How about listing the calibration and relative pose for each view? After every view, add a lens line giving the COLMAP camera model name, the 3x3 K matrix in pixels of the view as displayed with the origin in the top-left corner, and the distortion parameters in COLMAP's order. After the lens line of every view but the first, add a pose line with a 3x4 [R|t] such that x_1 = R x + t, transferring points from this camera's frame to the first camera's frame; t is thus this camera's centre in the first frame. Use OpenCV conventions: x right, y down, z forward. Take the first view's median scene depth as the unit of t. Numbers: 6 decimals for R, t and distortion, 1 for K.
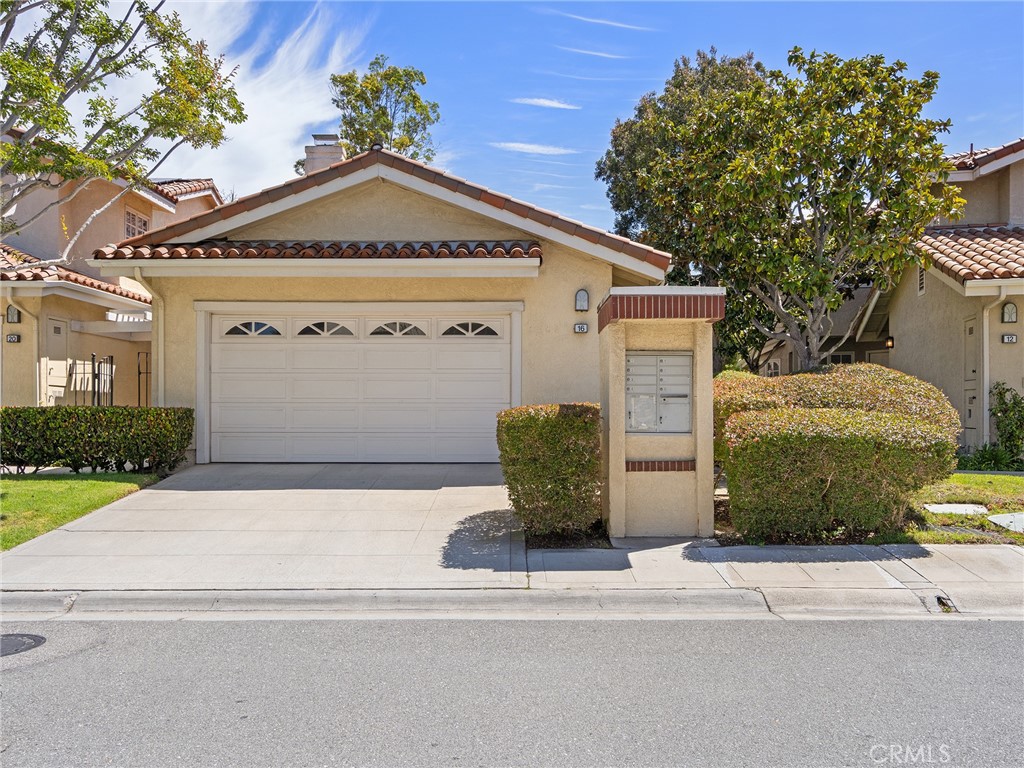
lens RADIAL K [[765.0, 0, 512.0], [0, 765.0, 384.0], [0, 0, 1]] dist [-0.000563, -0.003604]
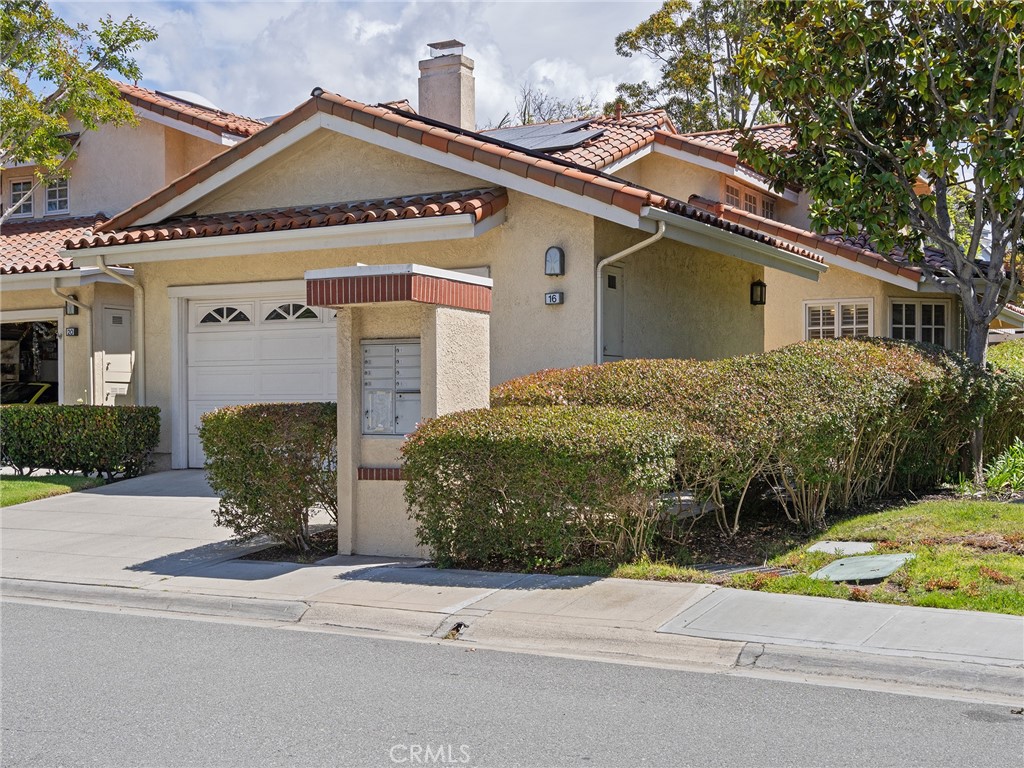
lens RADIAL K [[1261.6, 0, 512.0], [0, 1261.6, 384.0], [0, 0, 1]] dist [0.004929, 0.021961]
pose [[0.881768, -0.012493, -0.471518, 0.651314], [0.020643, 0.999713, 0.012118, -0.004915], [0.471231, -0.020419, 0.881773, -0.116010]]
